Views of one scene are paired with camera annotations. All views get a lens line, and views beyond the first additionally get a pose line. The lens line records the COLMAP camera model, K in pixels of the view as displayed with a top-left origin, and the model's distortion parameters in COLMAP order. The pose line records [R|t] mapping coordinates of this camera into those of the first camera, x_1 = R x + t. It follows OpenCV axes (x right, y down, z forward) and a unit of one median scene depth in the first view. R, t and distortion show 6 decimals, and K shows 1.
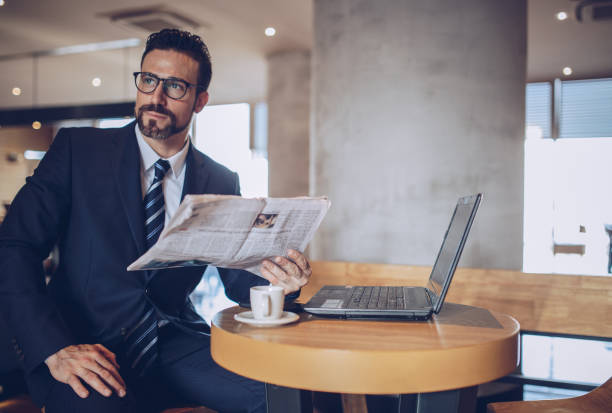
lens RADIAL K [[626.1, 0, 315.7], [0, 626.1, 210.9], [0, 0, 1]] dist [-0.043220, 0.015920]
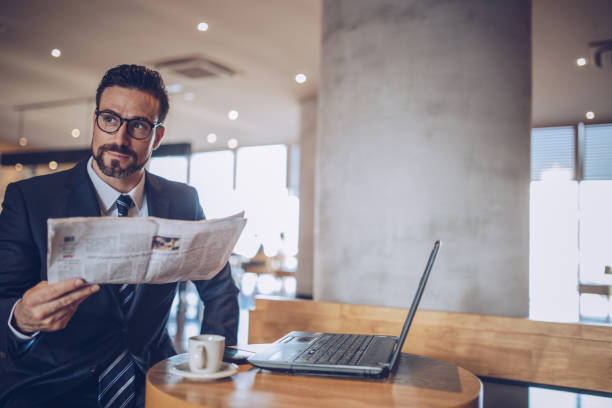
lens RADIAL K [[585.6, 0, 306.0], [0, 585.6, 204.0], [0, 0, 1]] dist [-0.074072, 0.096116]
pose [[0.996323, 0.013328, -0.084634, 0.082309], [-0.019293, 0.997356, -0.070058, -0.010191], [0.083476, 0.071433, 0.993946, 0.077303]]
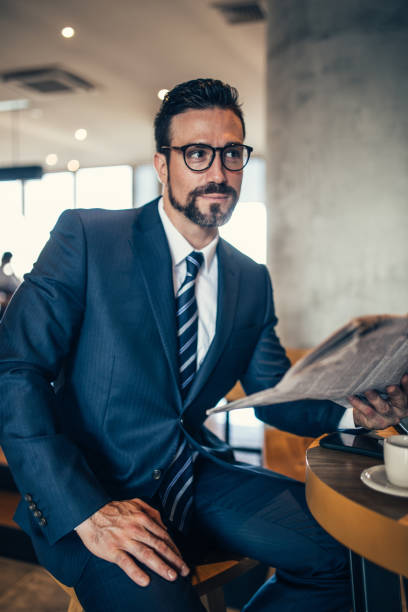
lens RADIAL K [[585.6, 0, 204.0], [0, 585.6, 306.0], [0, 0, 1]] dist [-0.074072, 0.096116]
pose [[0.998738, -0.003391, 0.050119, -0.202016], [0.000128, 0.997888, 0.064964, -0.045325], [-0.050233, -0.064875, 0.996628, 0.201079]]
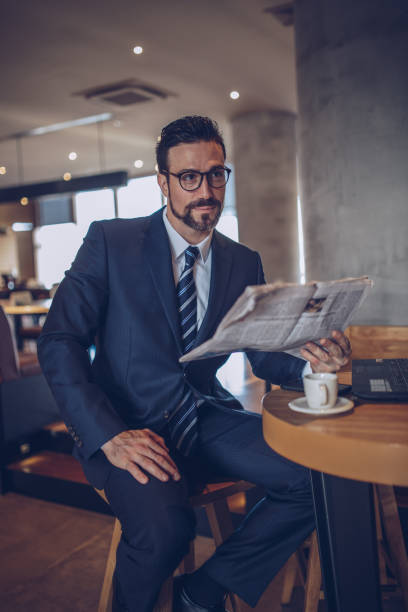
lens RADIAL K [[585.6, 0, 204.0], [0, 585.6, 306.0], [0, 0, 1]] dist [-0.074072, 0.096116]
pose [[0.991406, -0.049636, -0.121041, -0.083244], [0.058702, 0.995638, 0.072519, -0.039055], [0.116914, -0.079001, 0.989995, 0.034739]]
